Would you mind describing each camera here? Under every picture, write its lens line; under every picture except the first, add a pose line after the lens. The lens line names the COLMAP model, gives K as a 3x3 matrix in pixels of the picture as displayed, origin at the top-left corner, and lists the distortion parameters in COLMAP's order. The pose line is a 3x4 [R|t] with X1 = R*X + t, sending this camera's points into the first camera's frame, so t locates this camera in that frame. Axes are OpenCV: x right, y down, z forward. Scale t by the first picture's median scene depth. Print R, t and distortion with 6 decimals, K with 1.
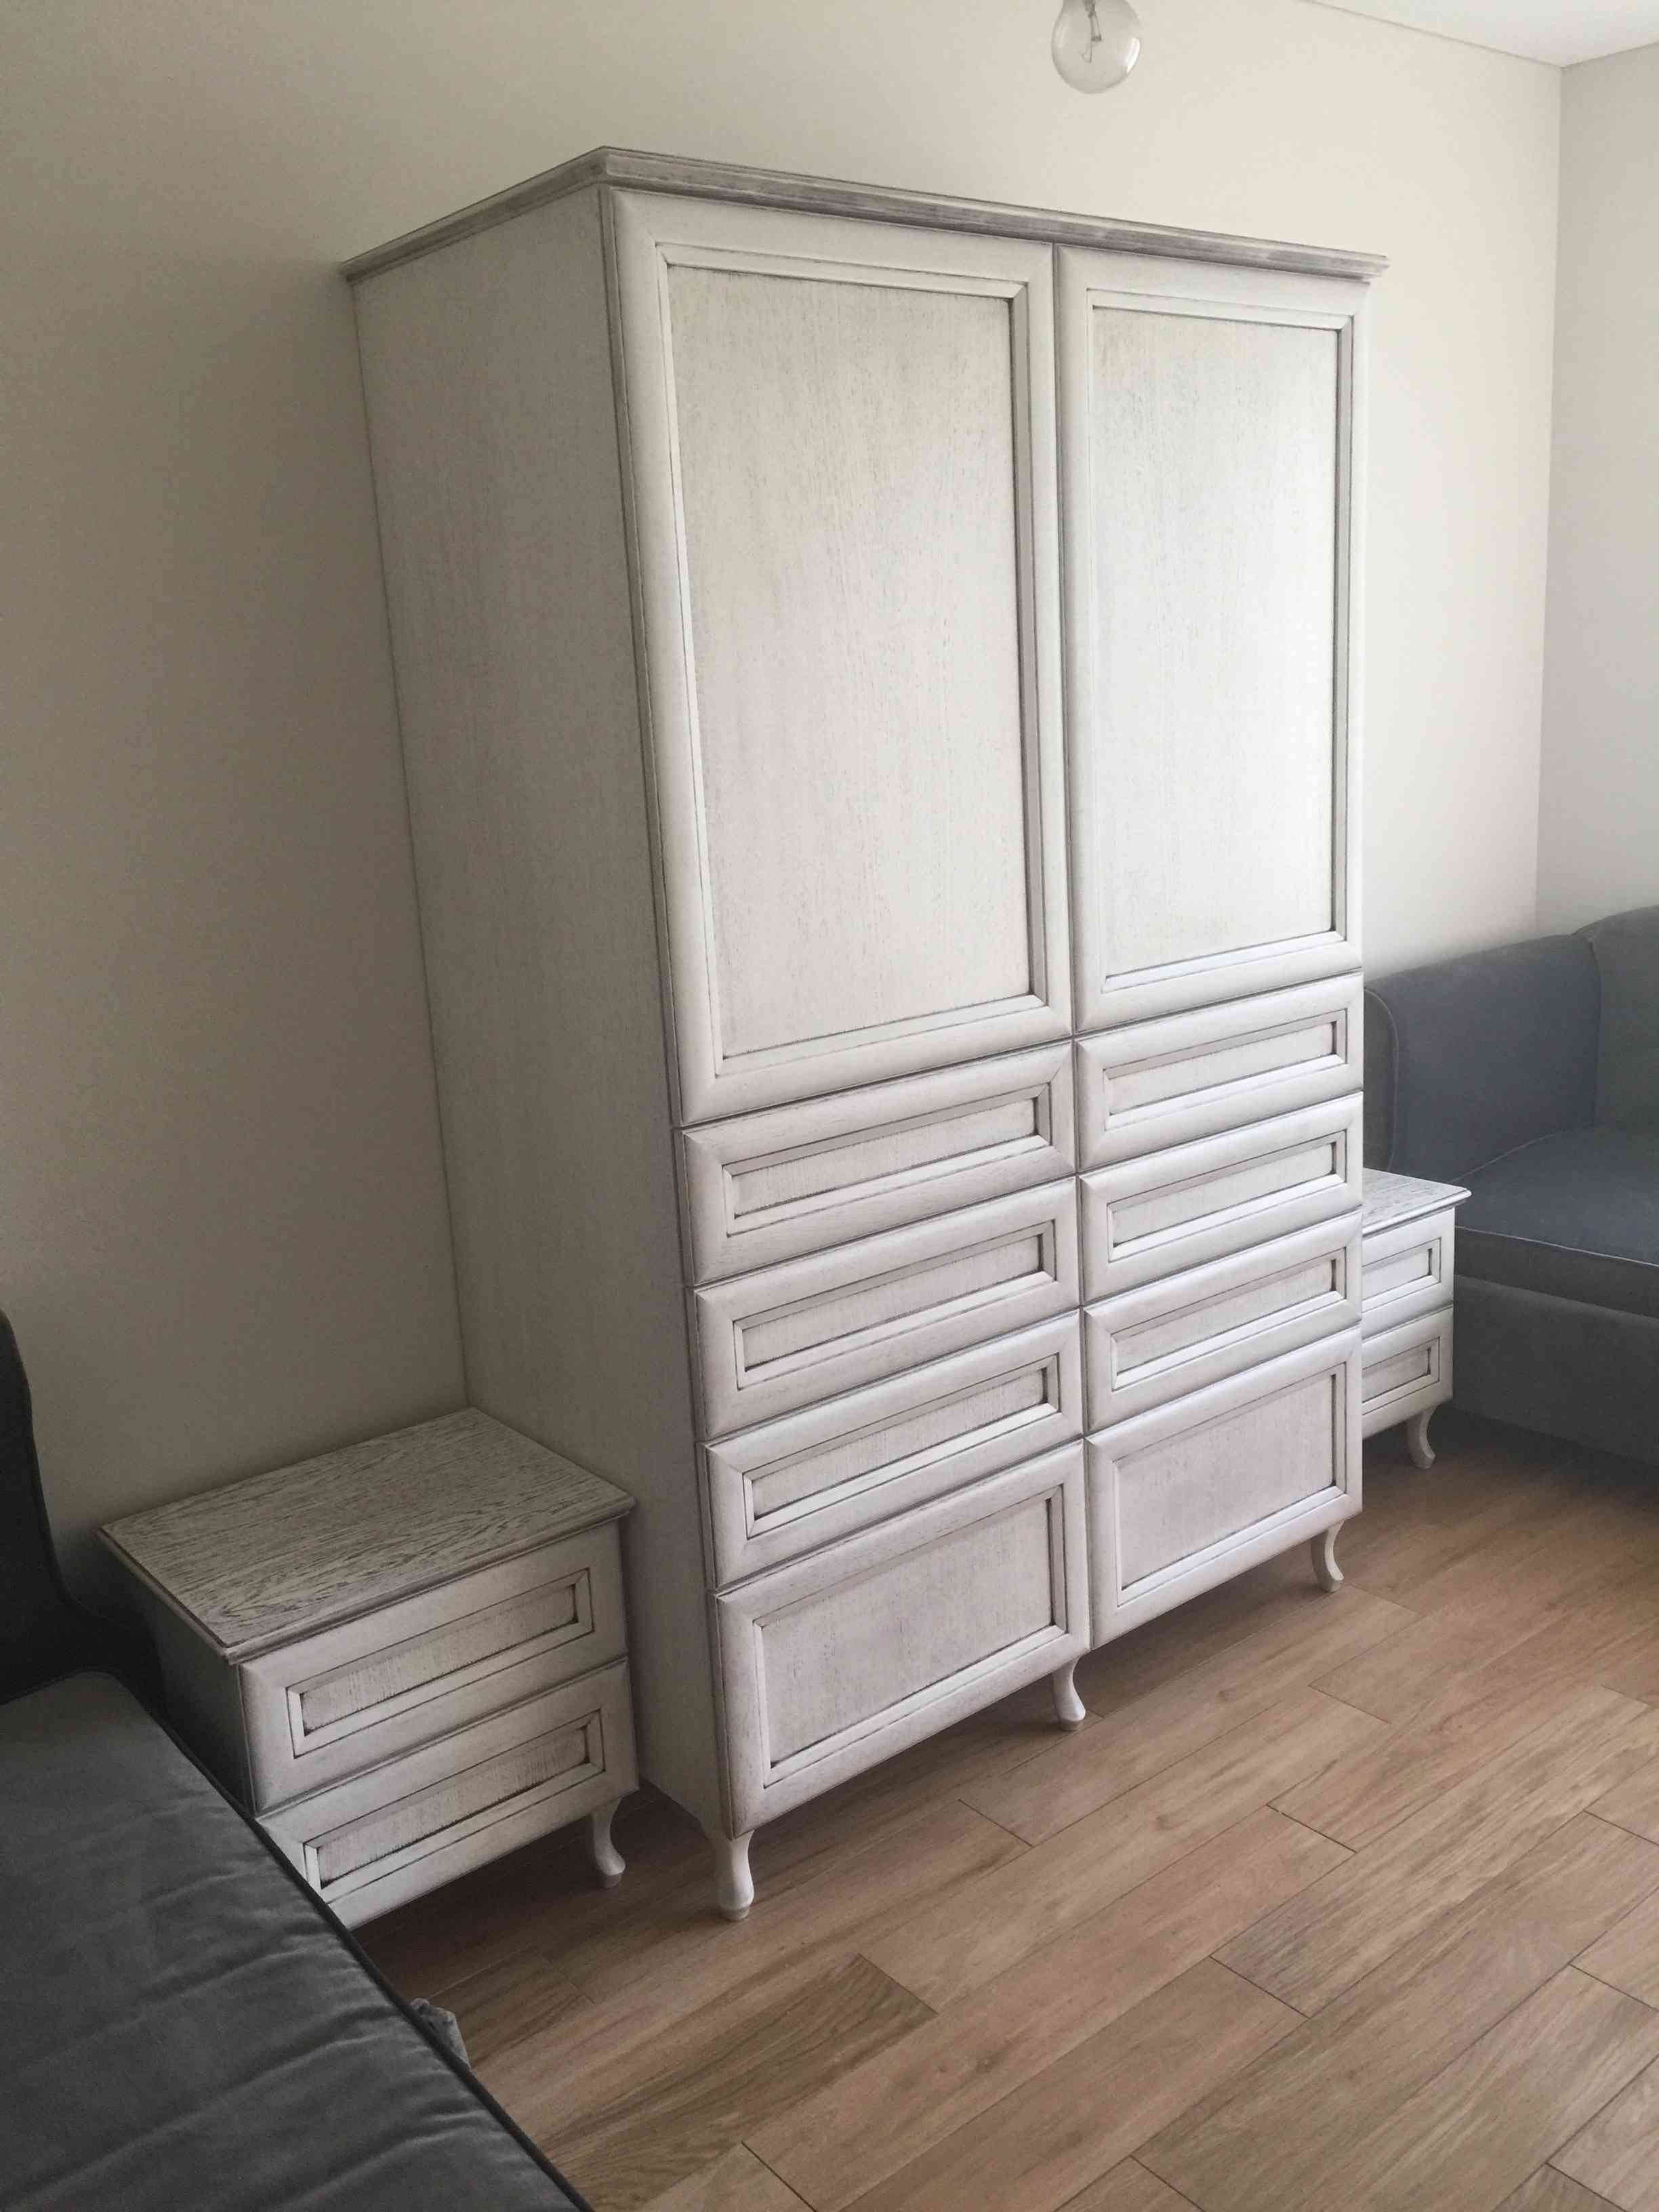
lens RADIAL K [[1890.6, 0, 831.1], [0, 1890.6, 1096.0], [0, 0, 1]] dist [0.062597, -0.106641]
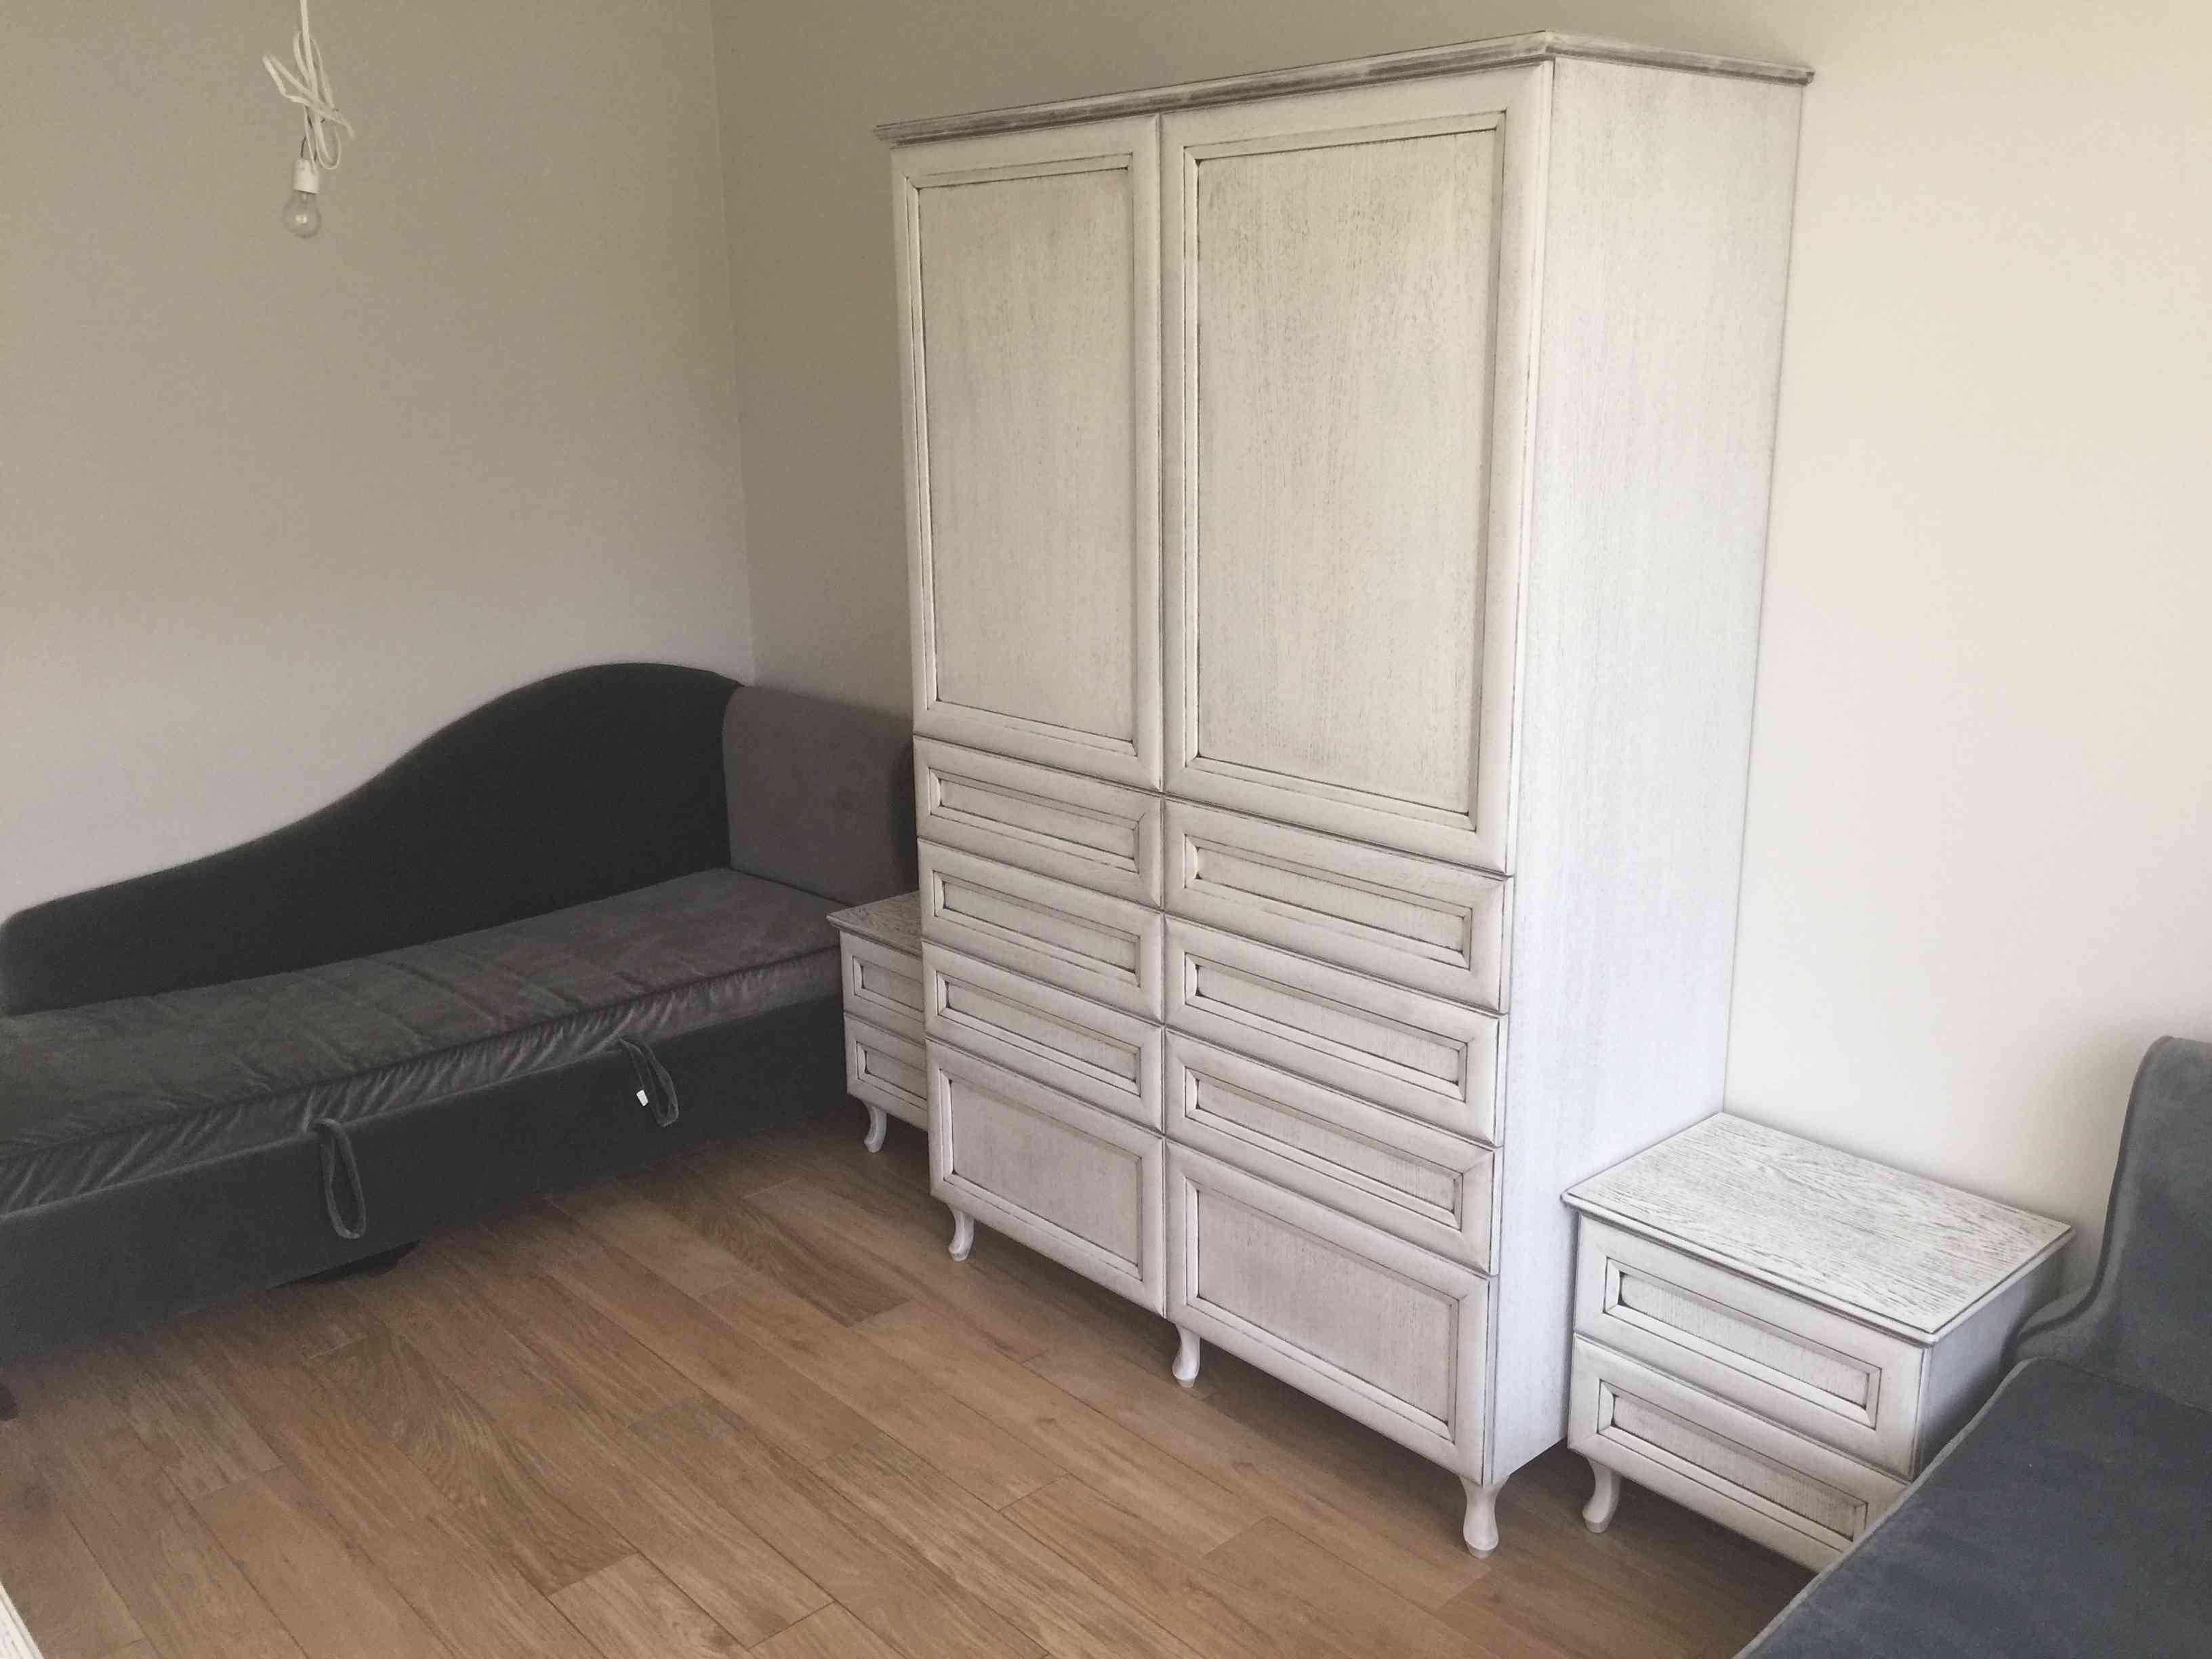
lens RADIAL K [[1883.9, 0, 1072.3], [0, 1883.9, 837.0], [0, 0, 1]] dist [0.050468, -0.095773]
pose [[0.046281, 0.316919, -0.947323, 1.278980], [-0.206664, 0.930859, 0.301314, -0.357596], [0.977317, 0.181833, 0.108577, 0.864452]]
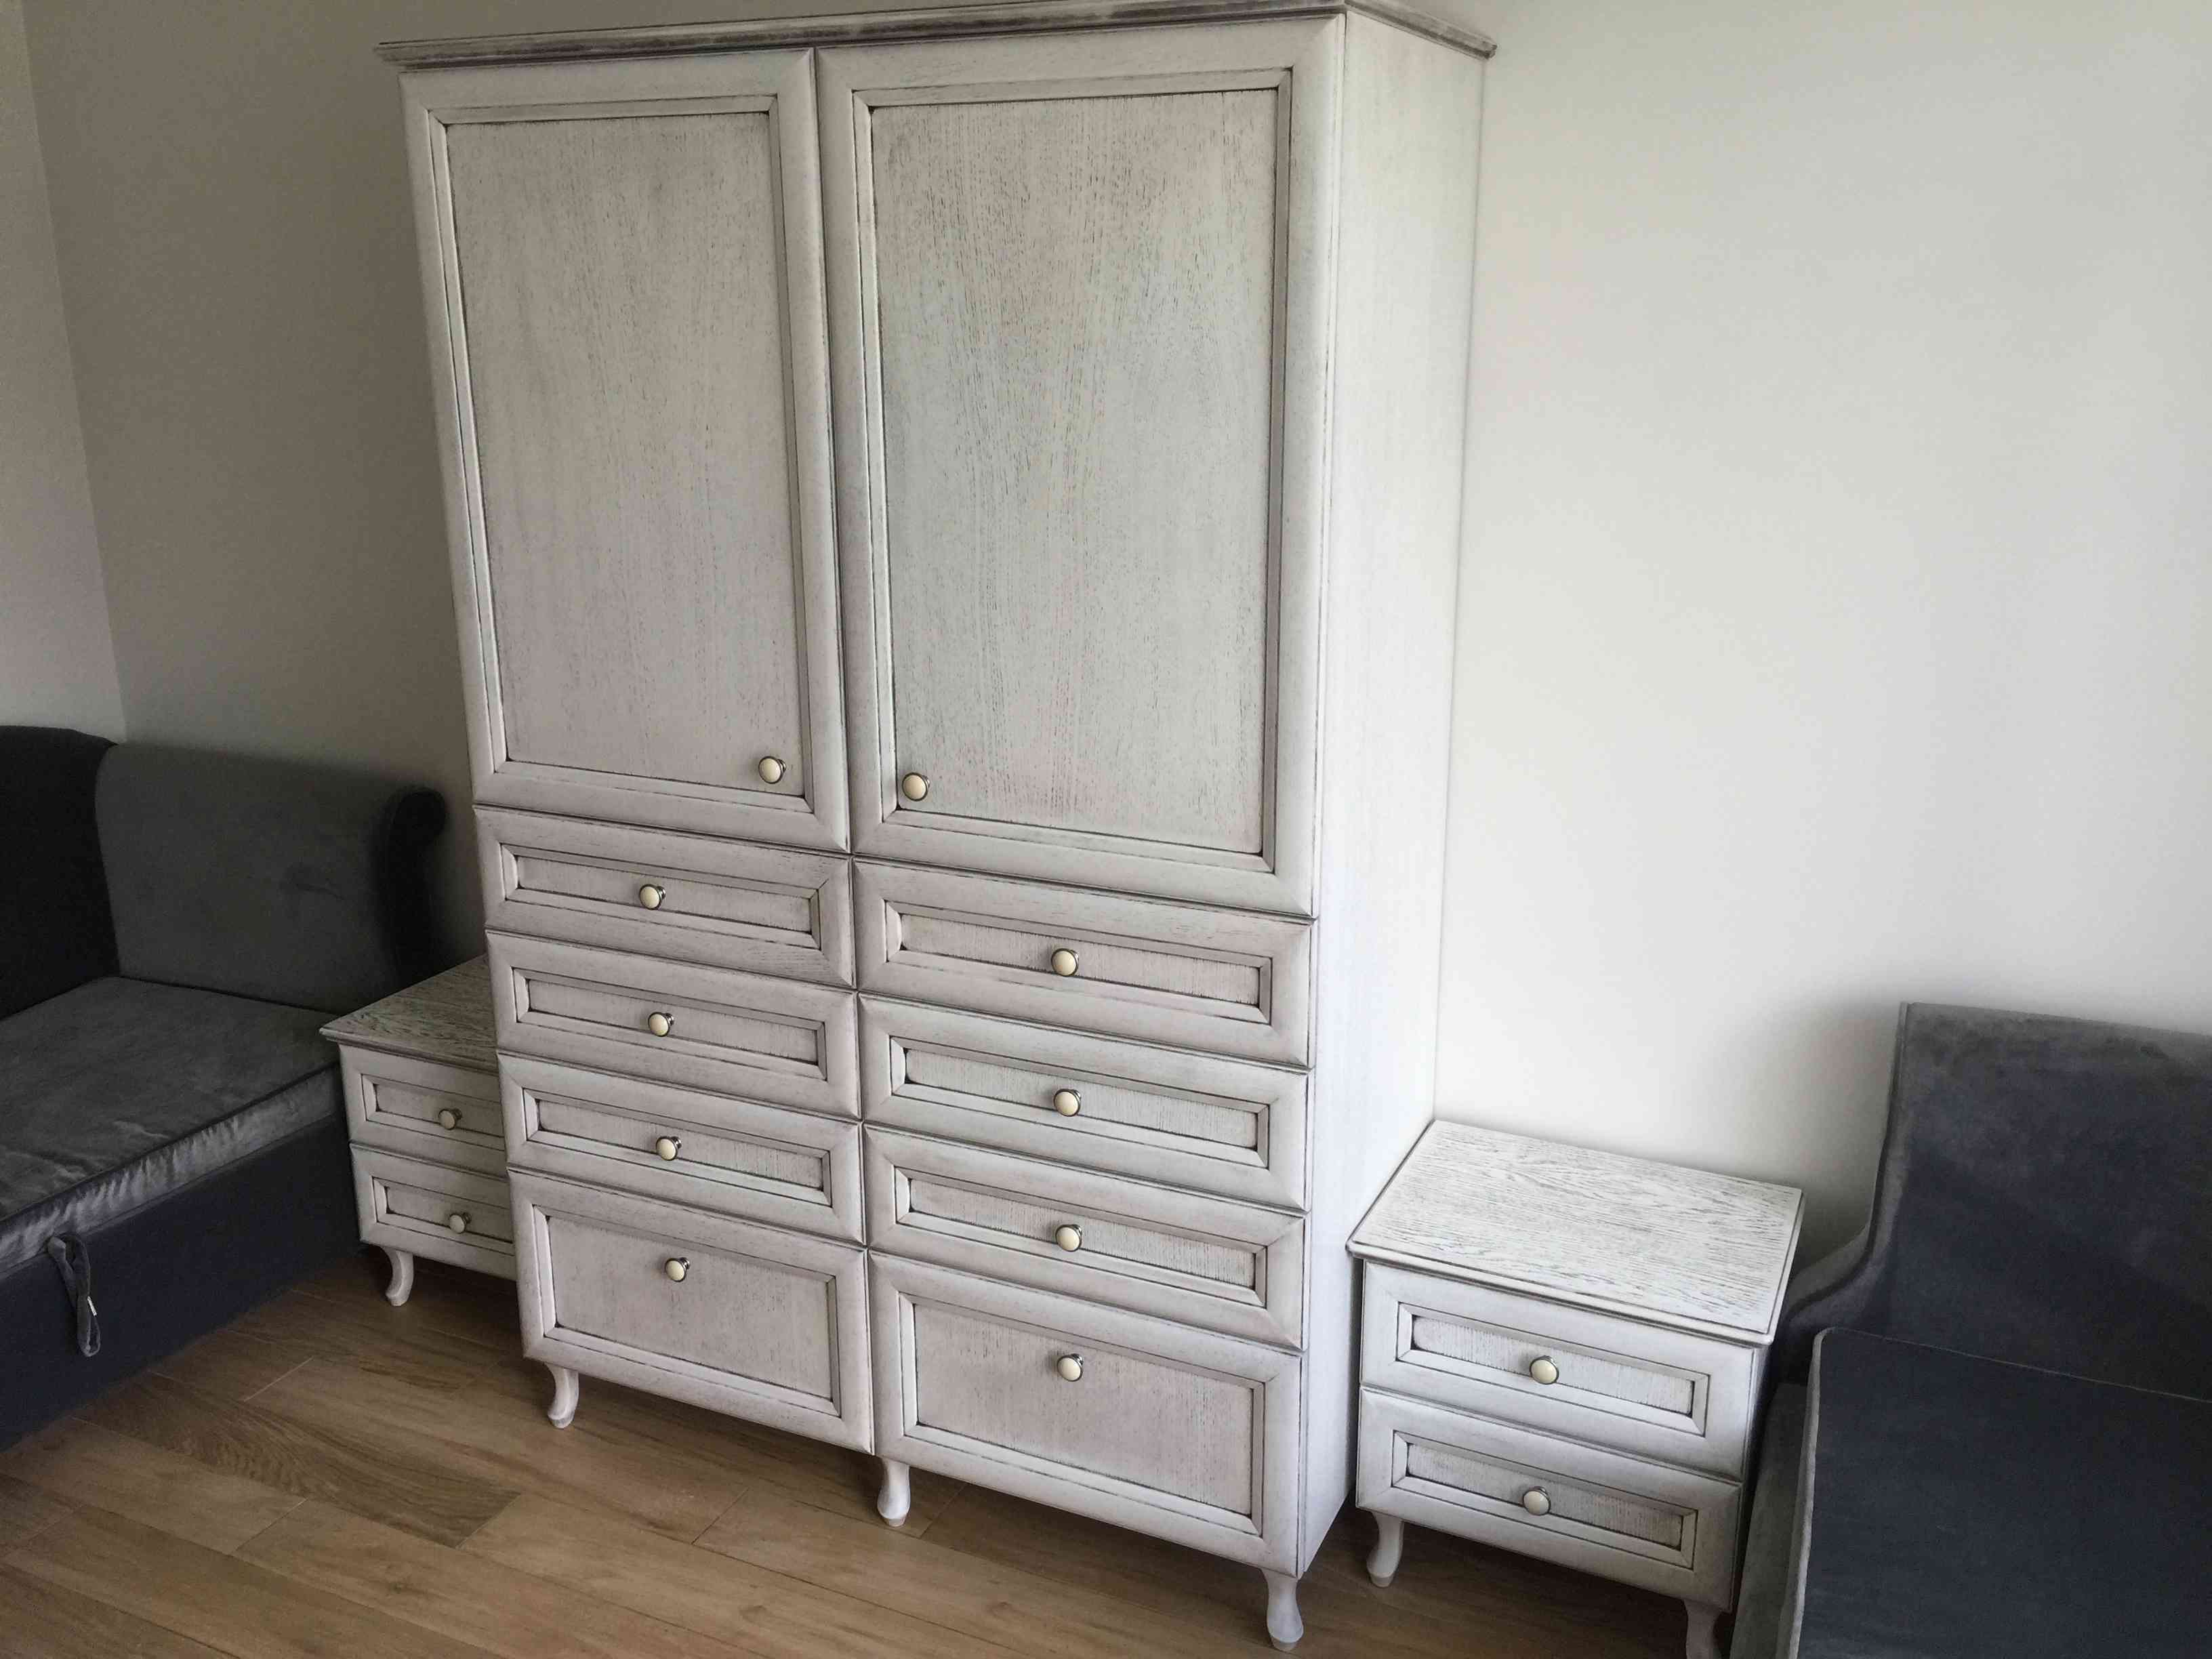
lens RADIAL K [[1890.6, 0, 1108.7], [0, 1890.6, 812.9], [0, 0, 1]] dist [0.062597, -0.106641]
pose [[0.441252, 0.298286, -0.846358, 1.056496], [-0.218360, 0.950482, 0.221141, -0.311865], [0.870411, 0.087232, 0.484536, 0.669107]]
